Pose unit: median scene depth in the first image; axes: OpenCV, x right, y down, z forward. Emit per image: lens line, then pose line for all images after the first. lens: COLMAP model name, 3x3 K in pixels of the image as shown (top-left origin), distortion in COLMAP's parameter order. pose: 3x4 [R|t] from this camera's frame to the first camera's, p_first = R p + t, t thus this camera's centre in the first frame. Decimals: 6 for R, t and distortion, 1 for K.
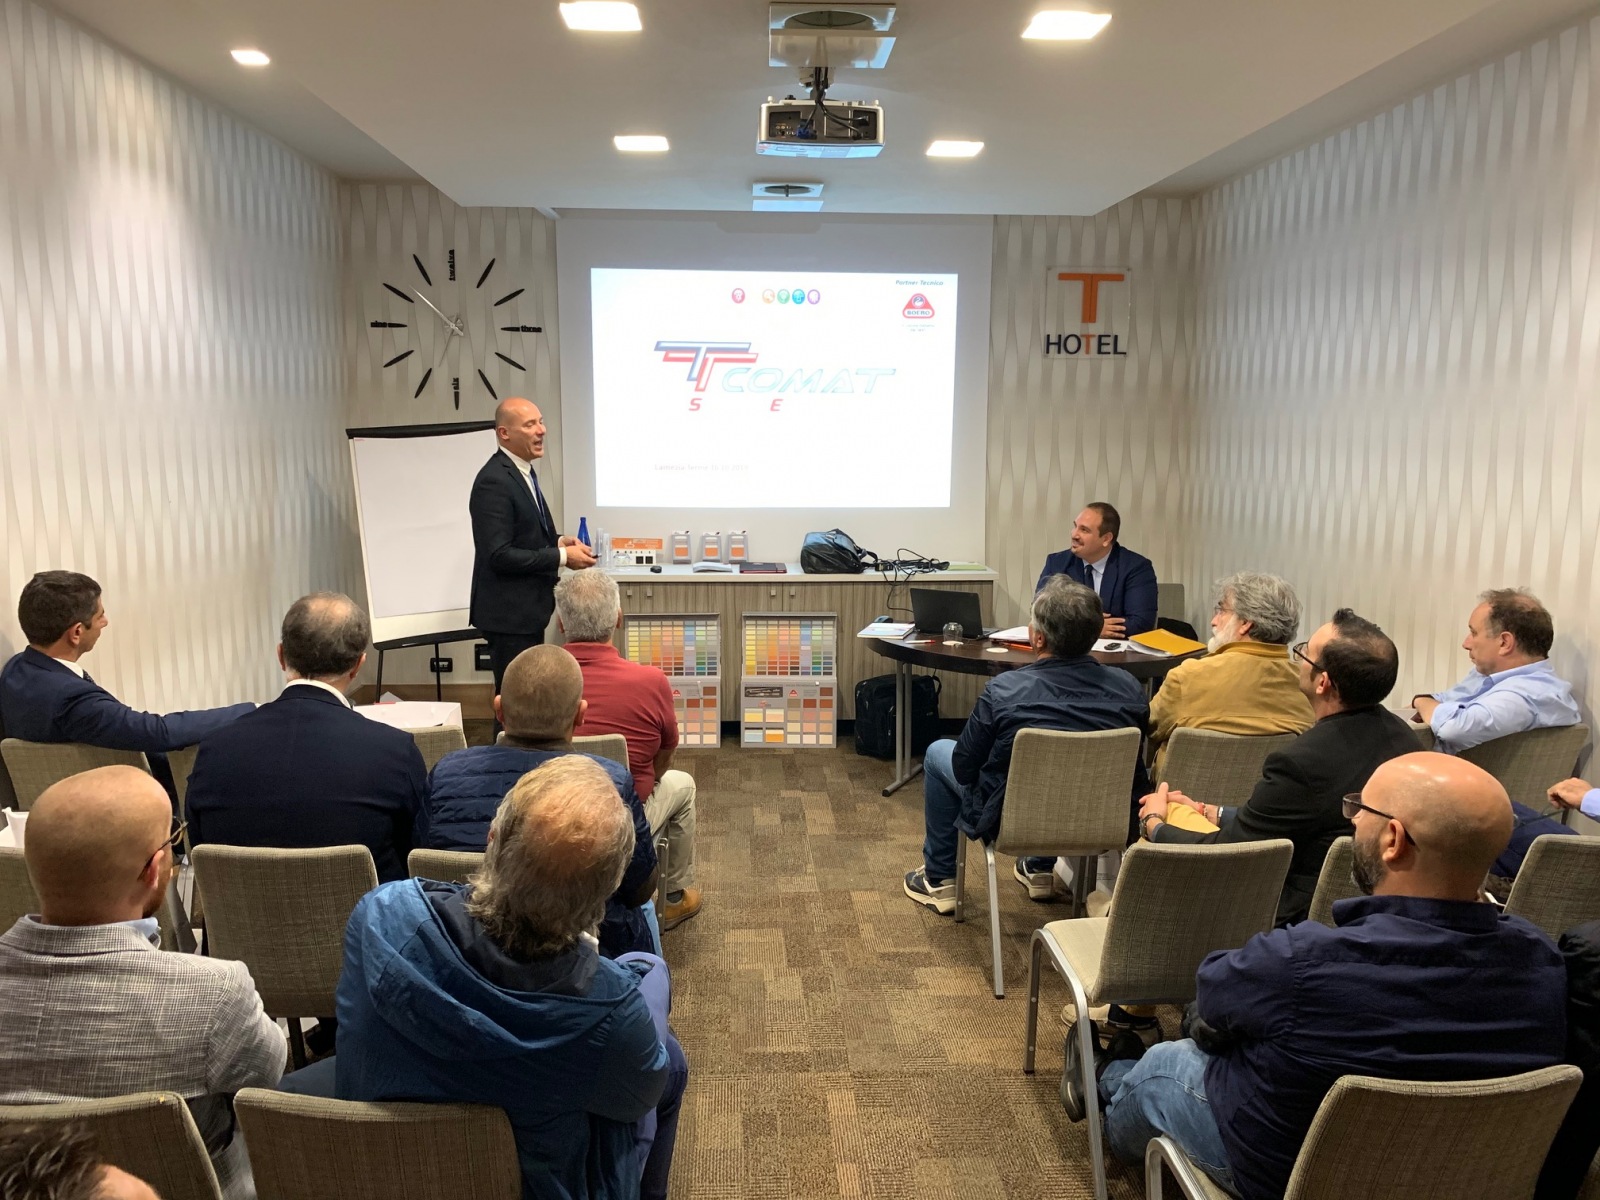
lens RADIAL K [[1219.4, 0, 804.7], [0, 1219.4, 588.7], [0, 0, 1]] dist [0.040584, -0.056040]
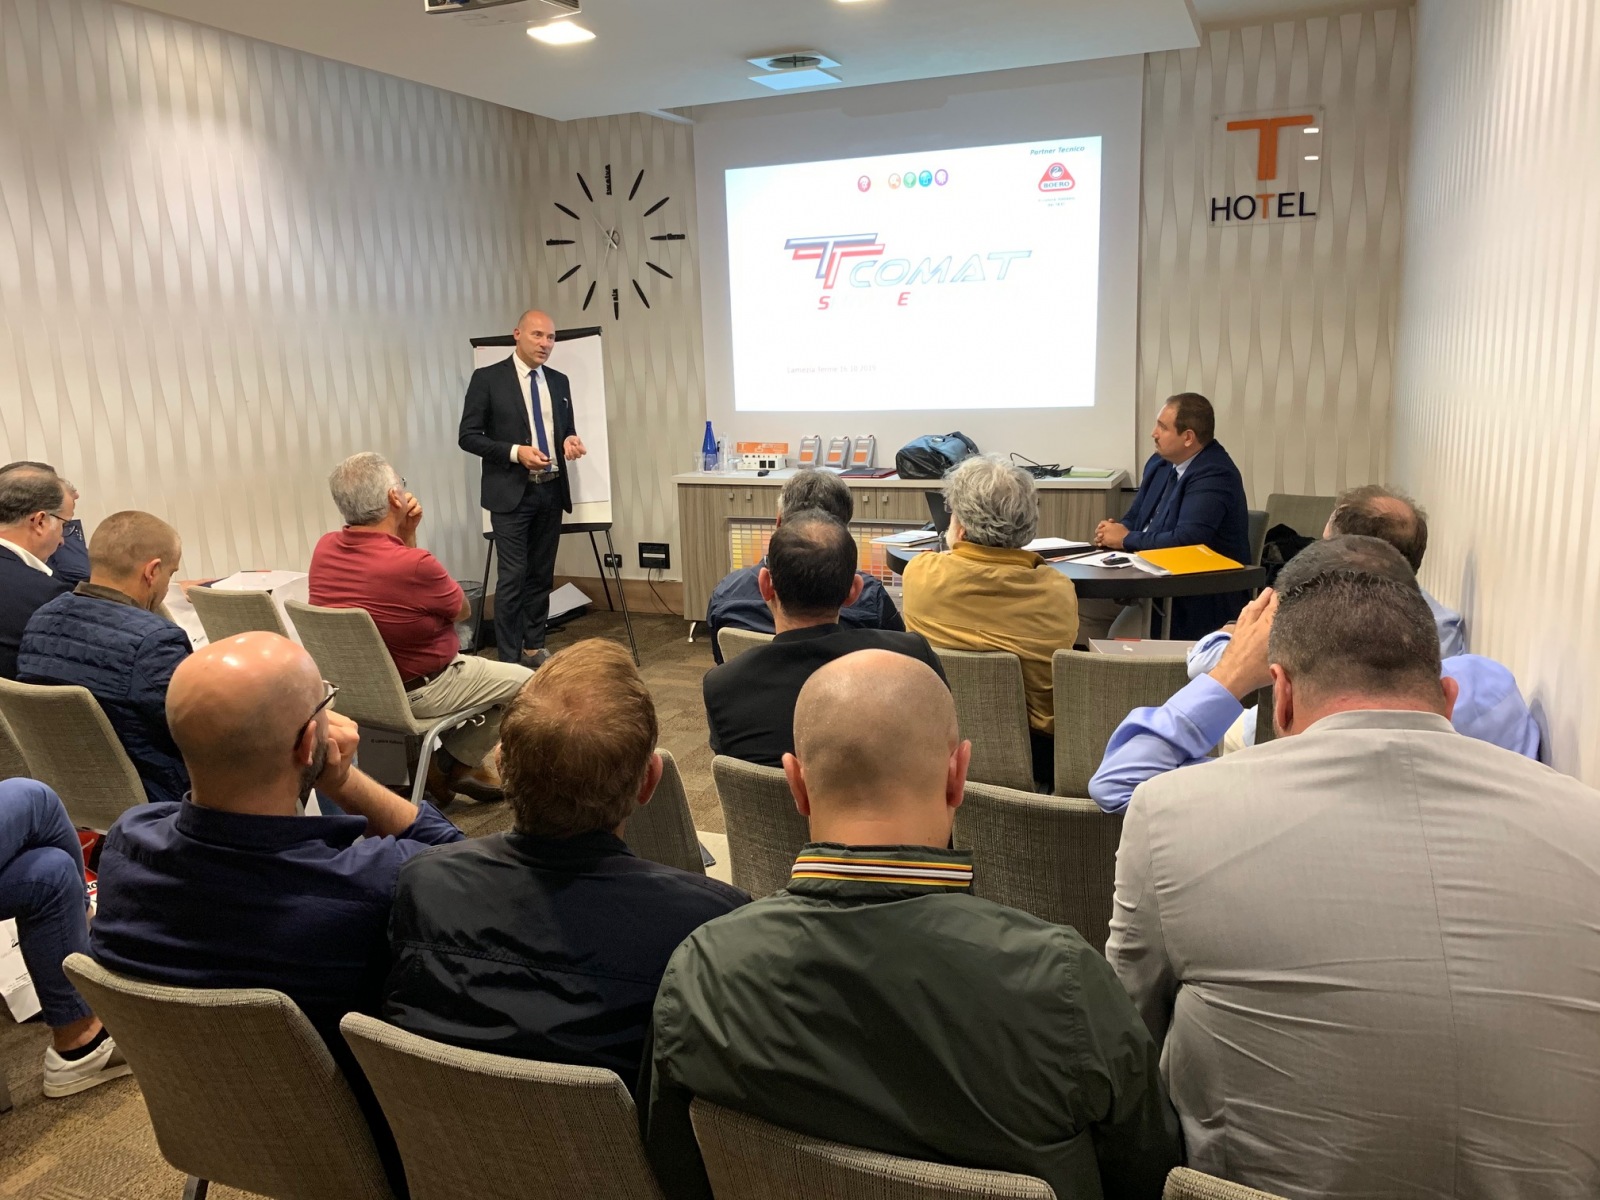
lens RADIAL K [[1219.4, 0, 811.9], [0, 1219.4, 608.8], [0, 0, 1]] dist [0.040584, -0.056040]
pose [[0.901330, 0.058516, -0.429162, 0.351455], [-0.025944, 0.996347, 0.081363, 0.012958], [0.432355, -0.062201, 0.899555, 0.110319]]
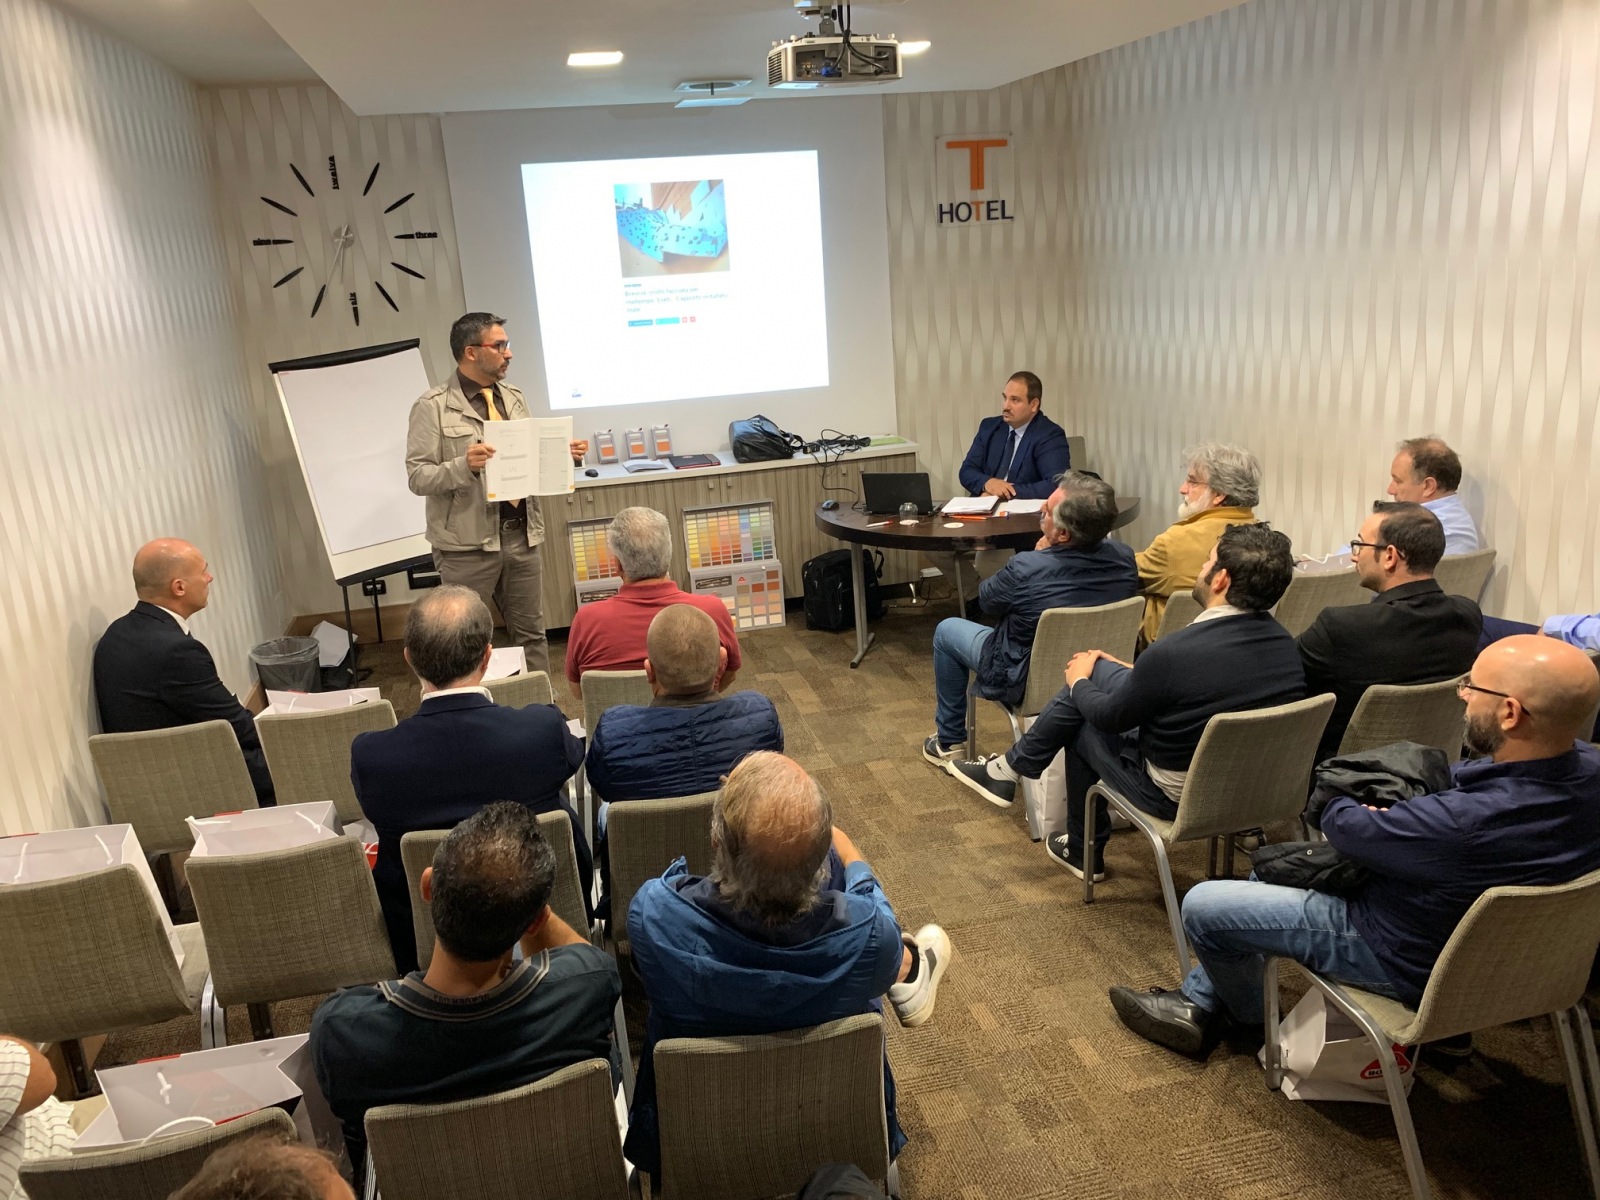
lens RADIAL K [[1219.4, 0, 800.7], [0, 1219.4, 596.0], [0, 0, 1]] dist [0.040584, -0.056040]
pose [[0.982235, -0.114604, 0.148593, -0.114207], [0.093659, 0.985566, 0.141021, -0.042158], [-0.162610, -0.124598, 0.978792, -0.030828]]
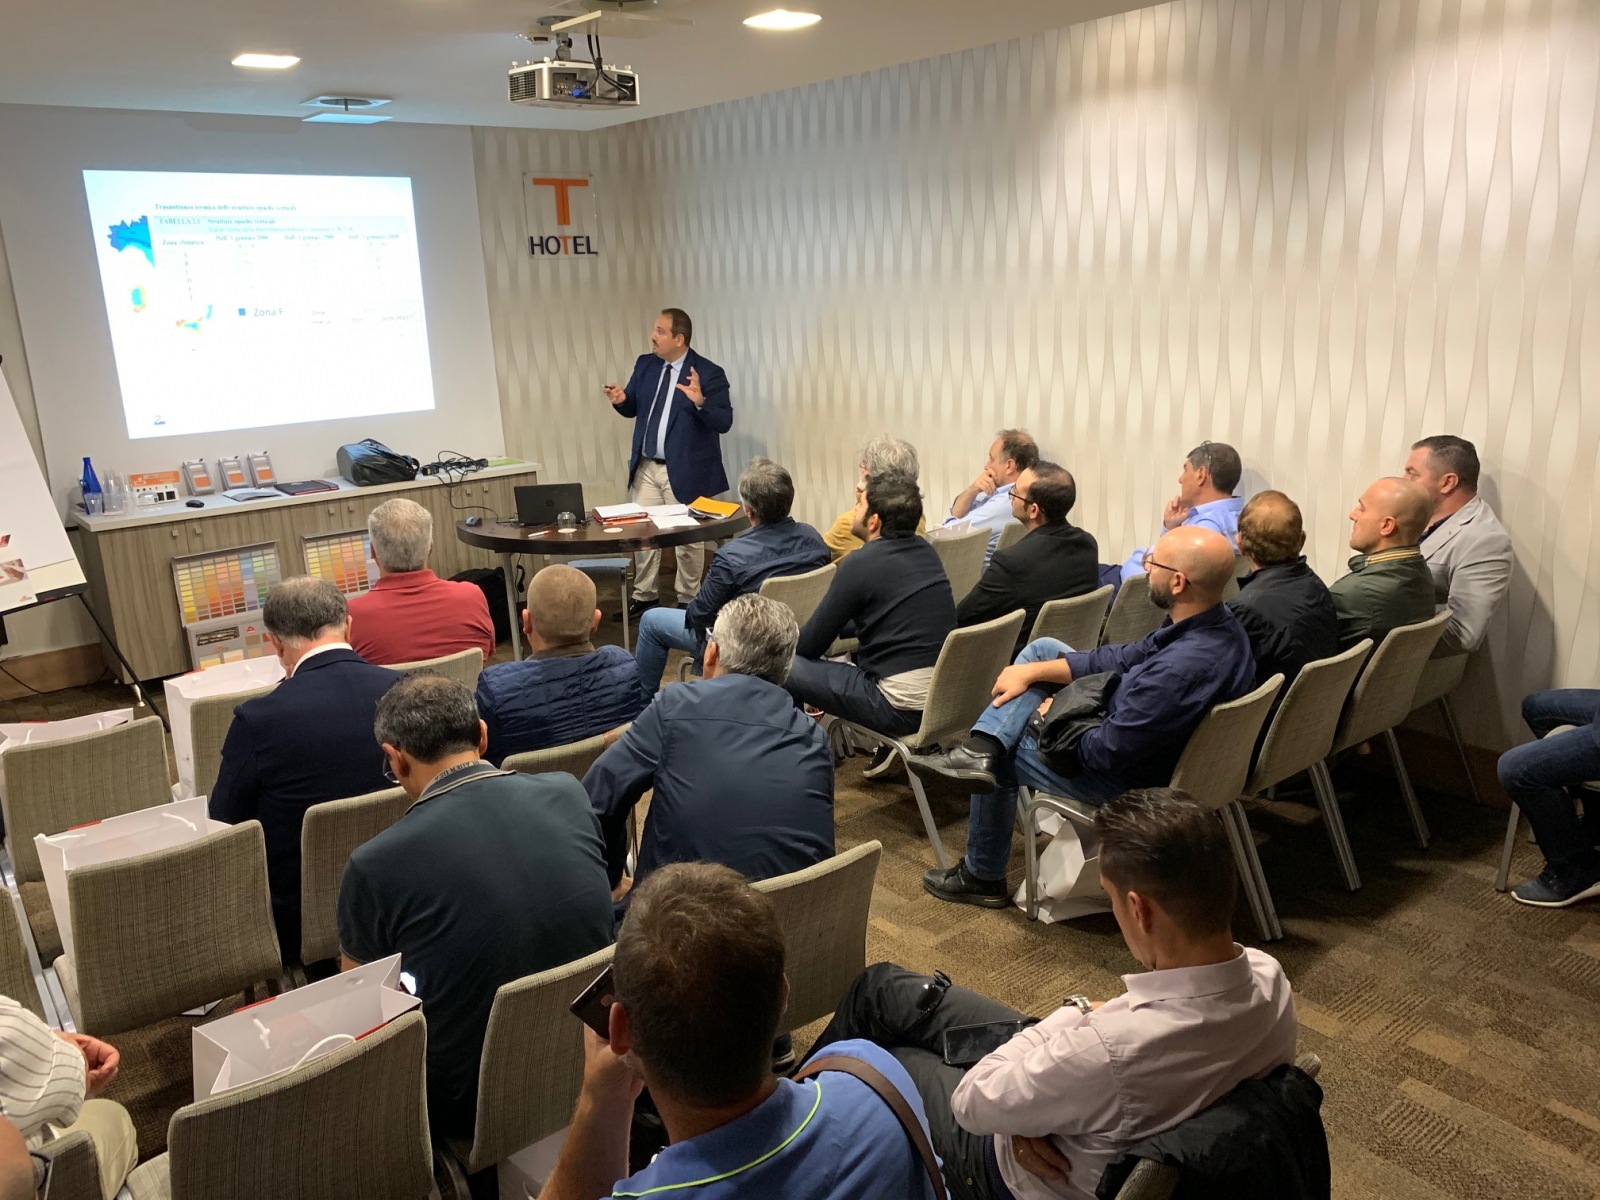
lens RADIAL K [[1219.4, 0, 806.4], [0, 1219.4, 587.7], [0, 0, 1]] dist [0.040584, -0.056040]
pose [[0.813161, -0.178338, 0.554044, -0.273529], [0.121120, 0.982911, 0.138618, -0.026179], [-0.569297, -0.045613, 0.820866, -0.038366]]
